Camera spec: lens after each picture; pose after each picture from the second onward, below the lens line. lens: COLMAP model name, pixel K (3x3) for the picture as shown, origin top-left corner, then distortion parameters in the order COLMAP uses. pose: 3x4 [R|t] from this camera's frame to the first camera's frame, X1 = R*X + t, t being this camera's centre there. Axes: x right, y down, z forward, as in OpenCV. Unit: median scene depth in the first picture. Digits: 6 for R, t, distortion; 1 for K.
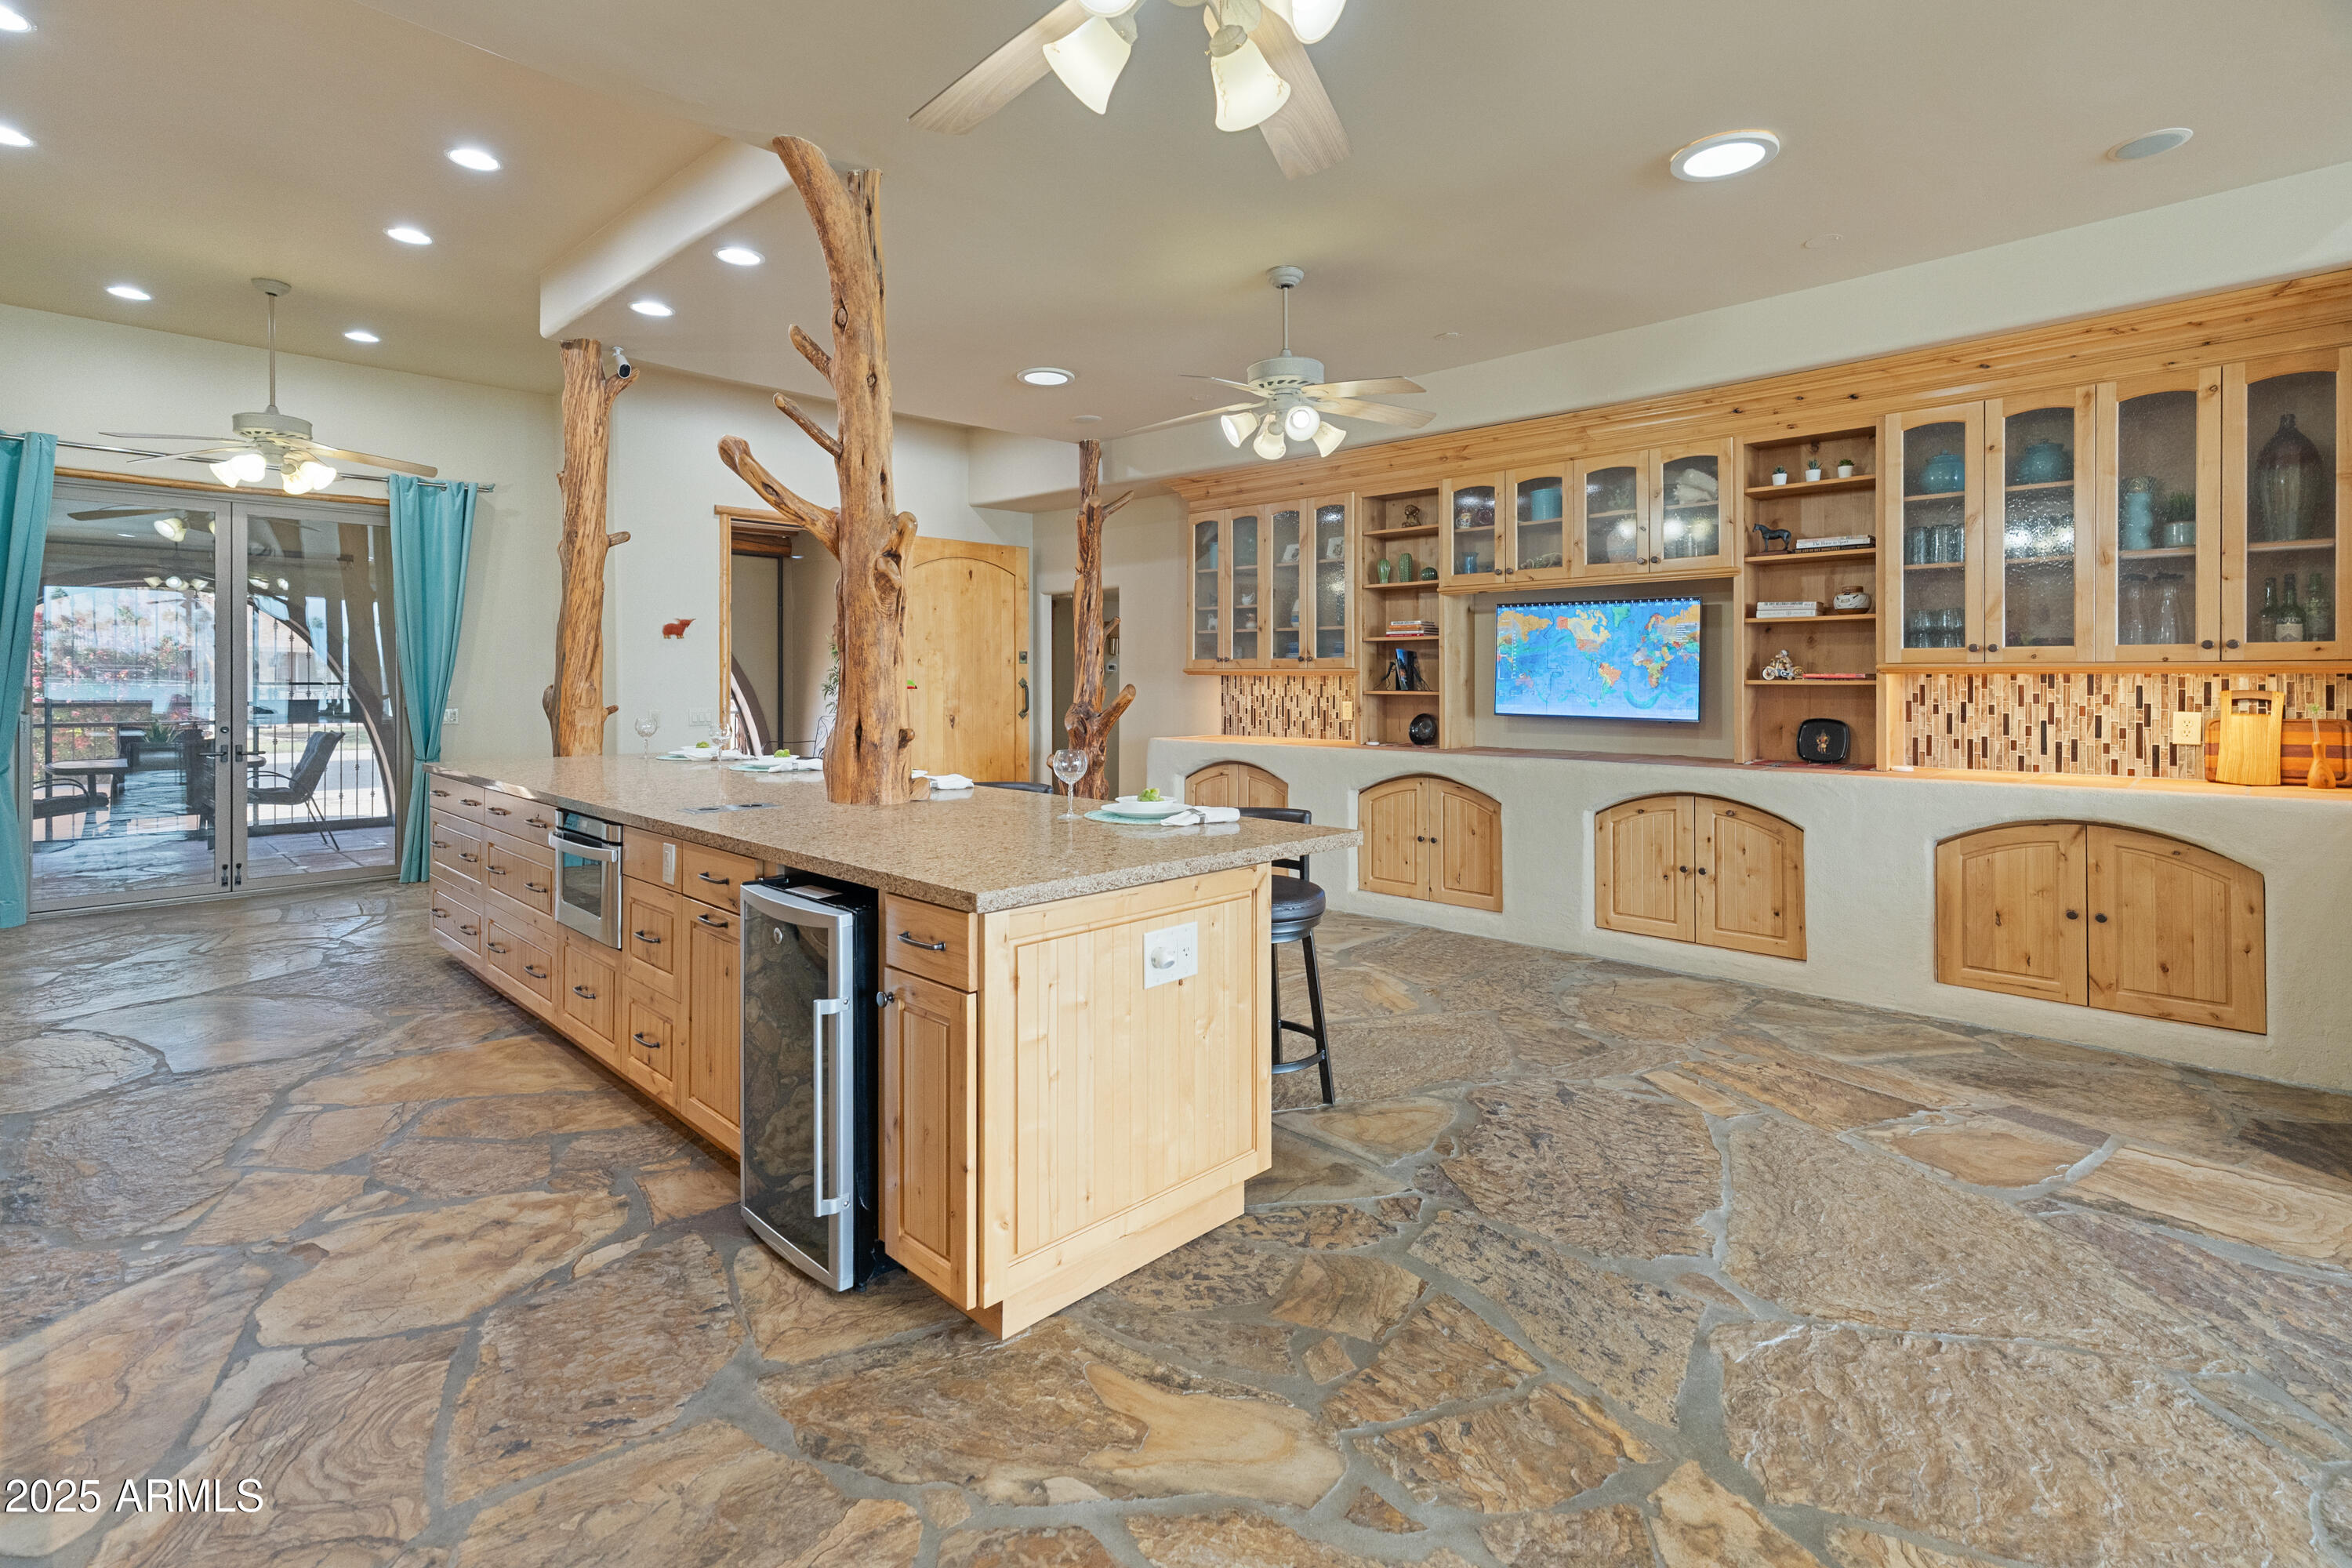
lens RADIAL K [[1095.2, 0, 1185.8], [0, 1095.2, 685.4], [0, 0, 1]] dist [0.001831, 0.002634]
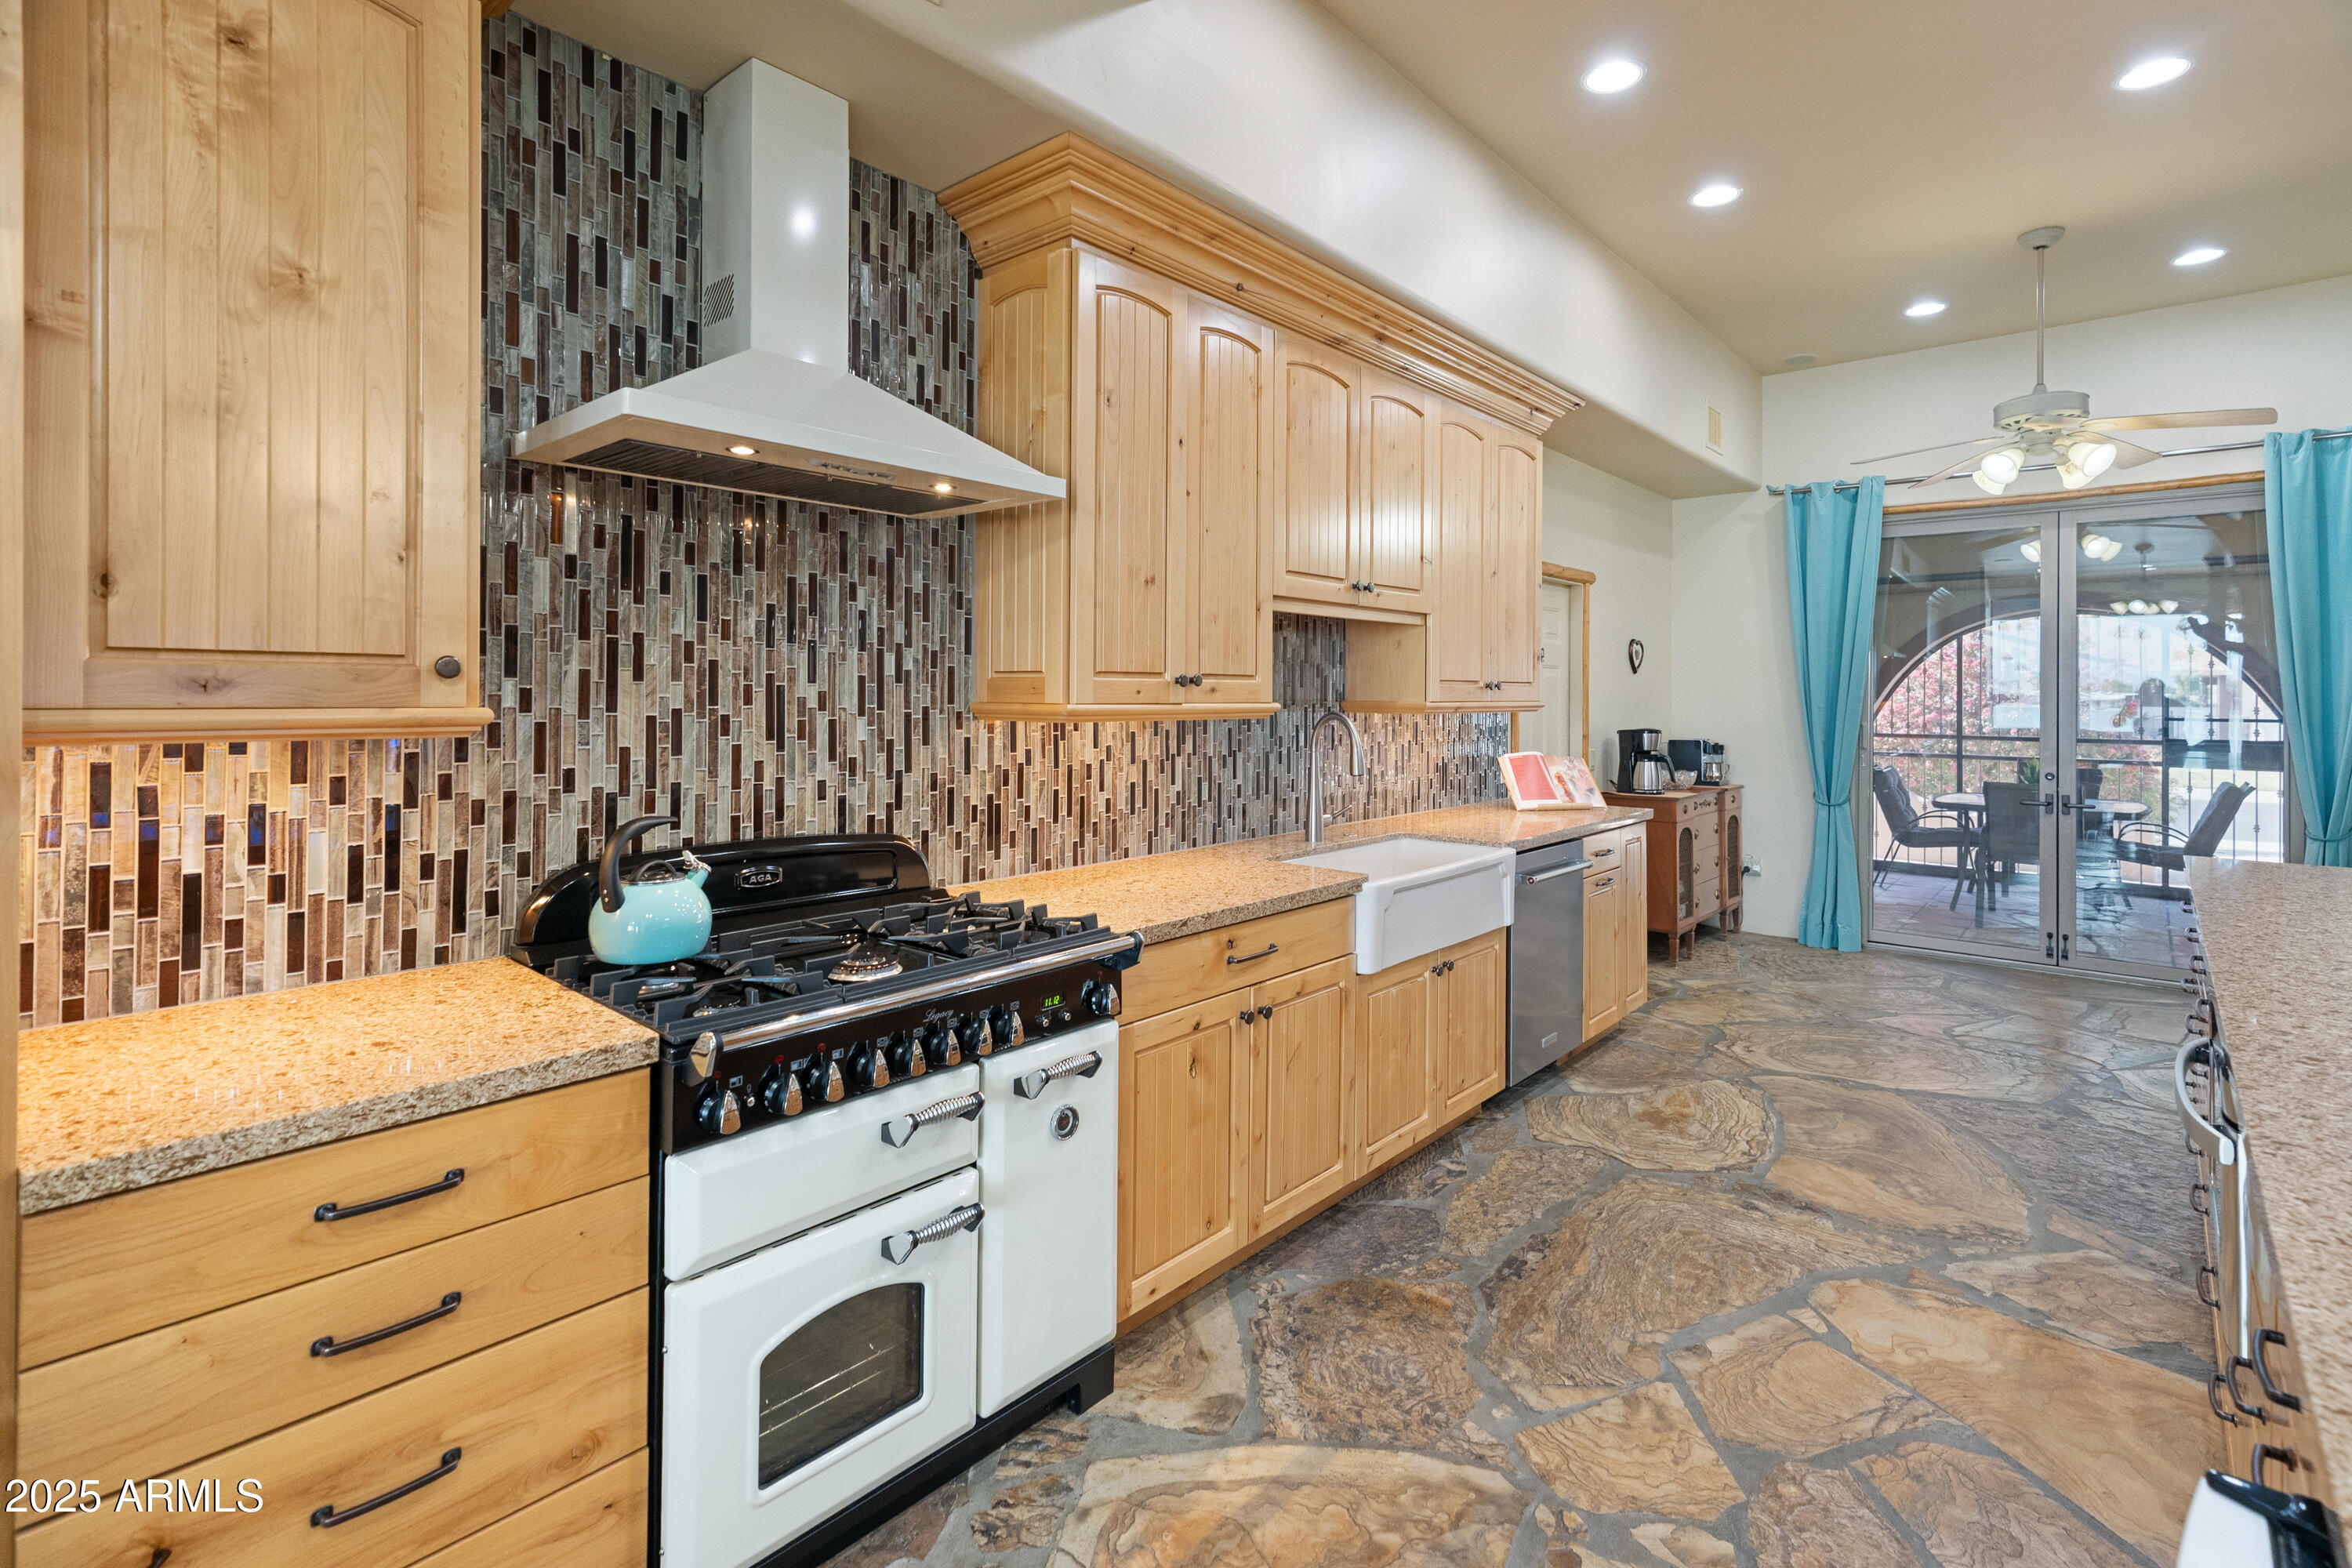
lens RADIAL K [[1095.2, 0, 1184.6], [0, 1095.2, 690.0], [0, 0, 1]] dist [0.001831, 0.002634]
pose [[0.044877, -0.004843, -0.998981, -0.079158], [-0.012821, 0.999903, -0.005423, -0.026080], [0.998910, 0.013052, 0.044811, 0.514659]]
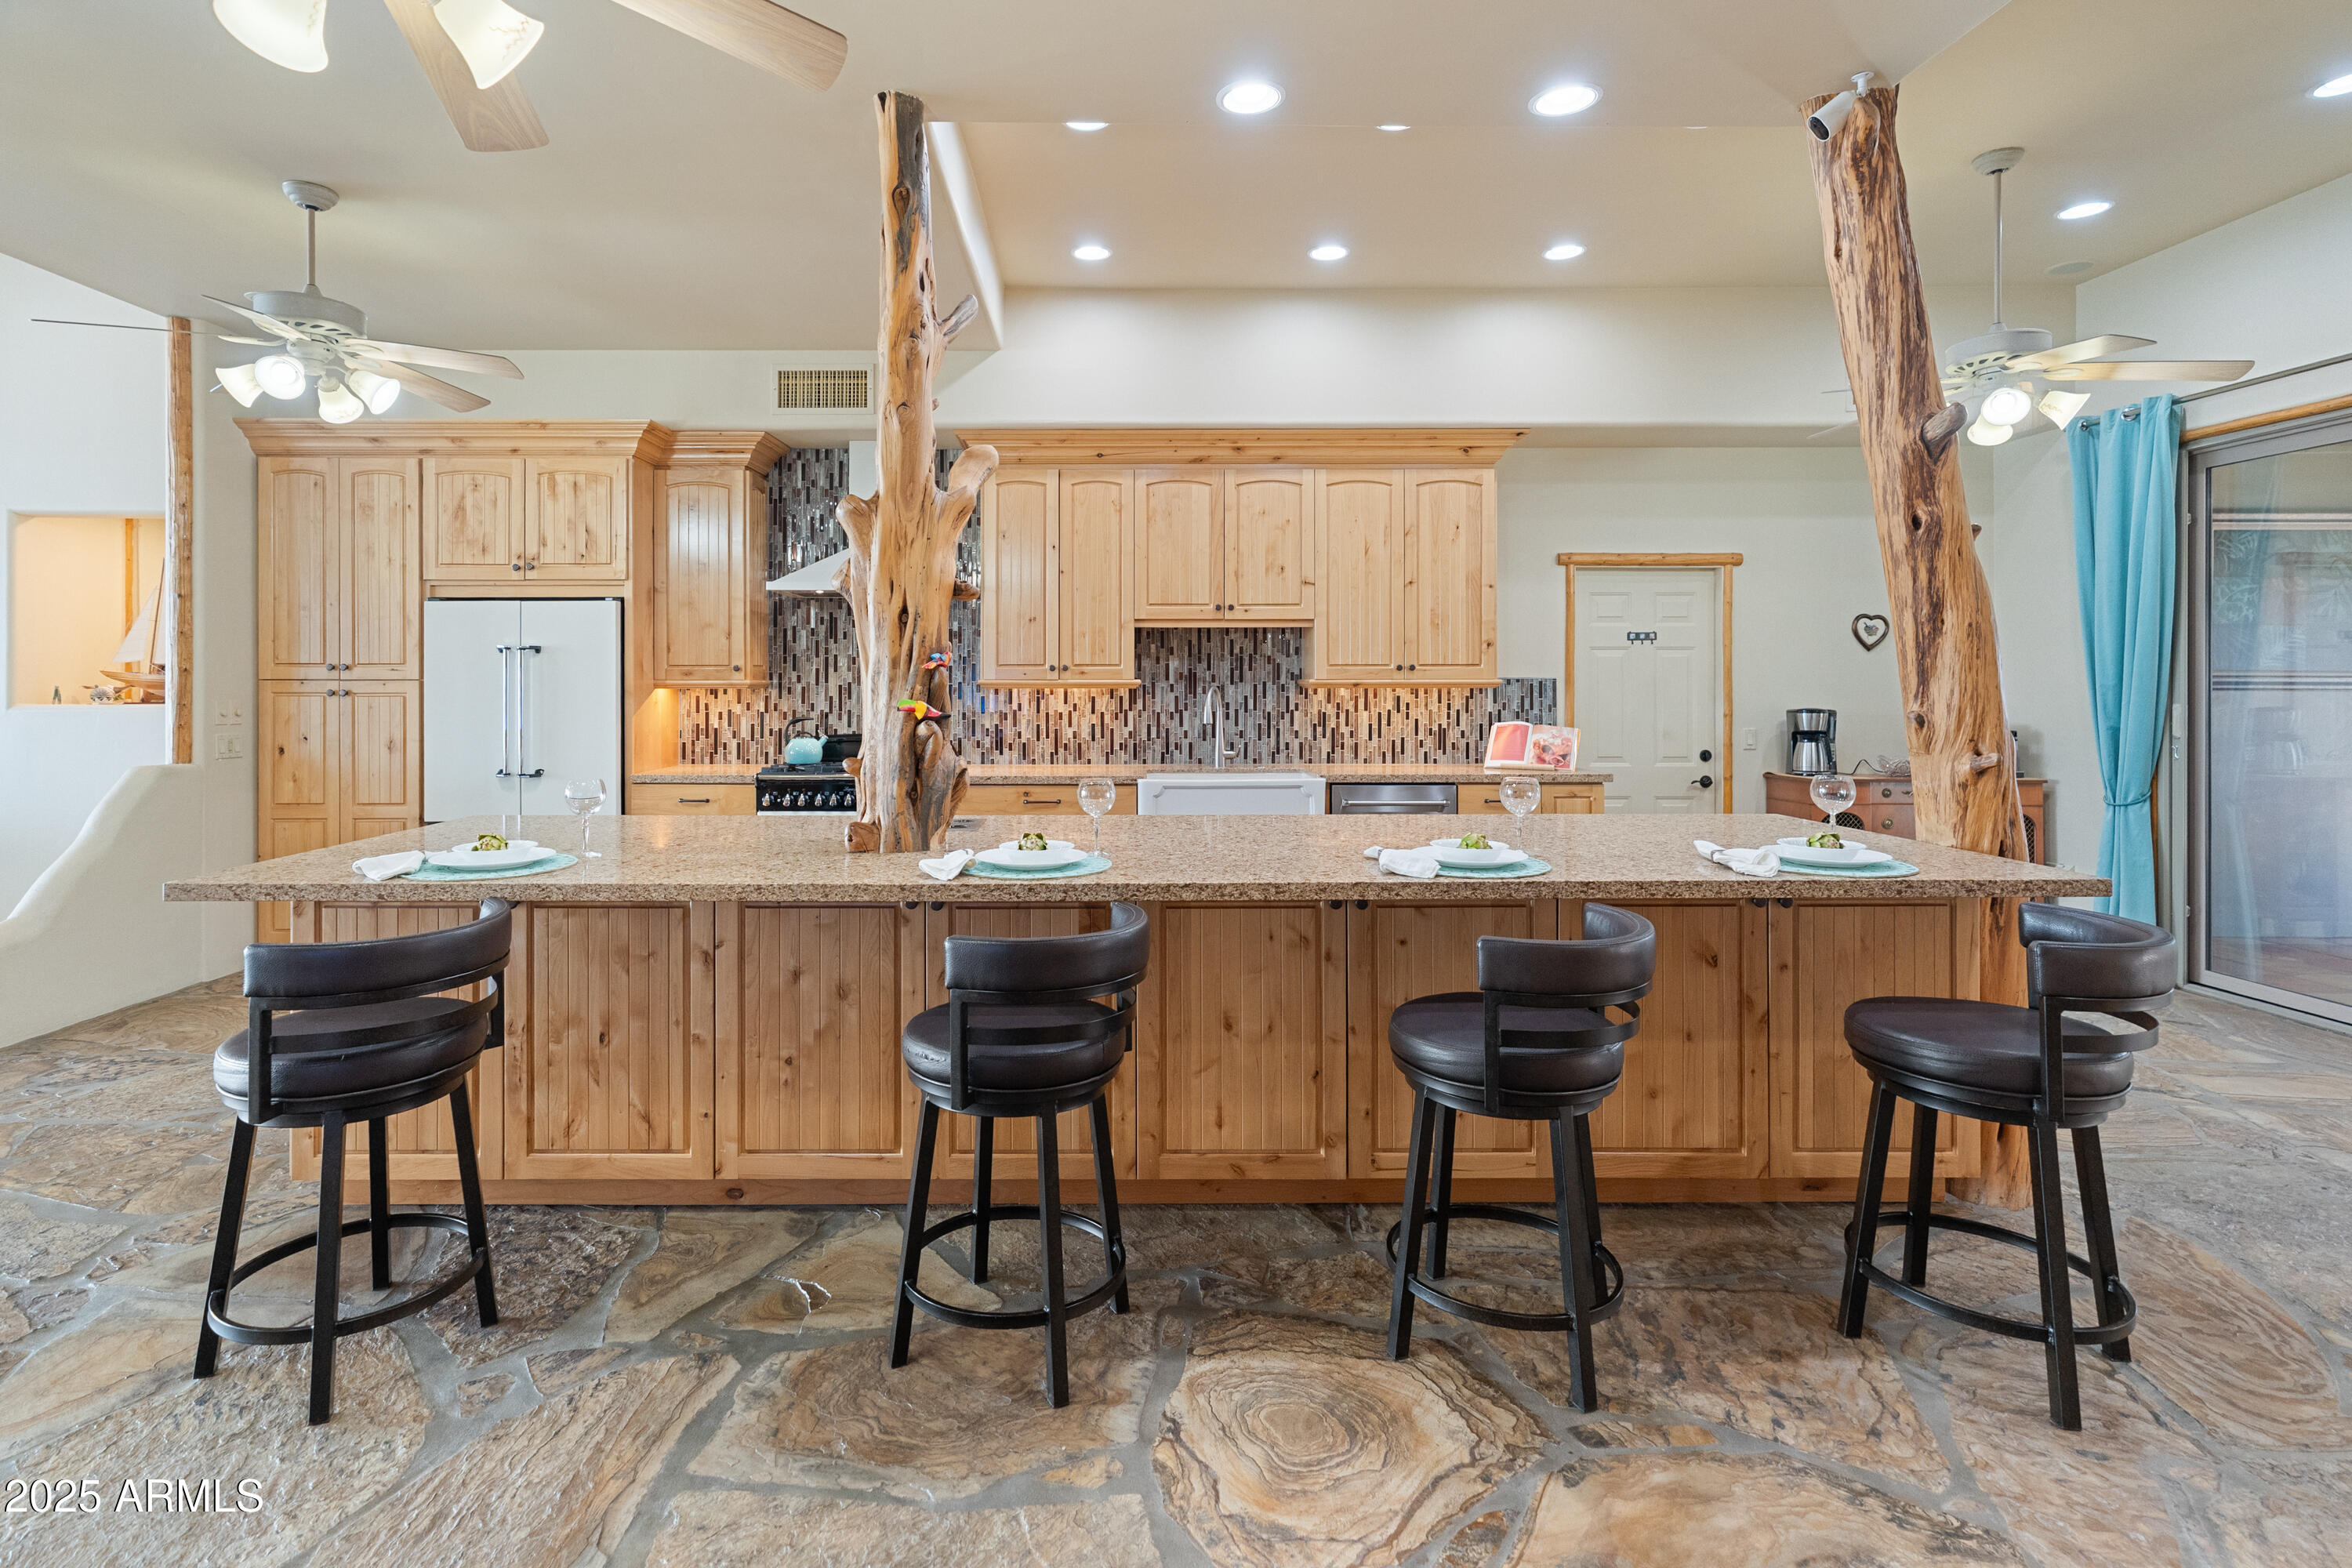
lens RADIAL K [[1095.2, 0, 1079.2], [0, 1095.2, 688.1], [0, 0, 1]] dist [0.001831, 0.002634]
pose [[-0.719648, -0.002735, -0.694333, 0.186031], [-0.006959, 0.999970, 0.003273, -0.014158], [0.694304, 0.007188, -0.719646, 1.678031]]
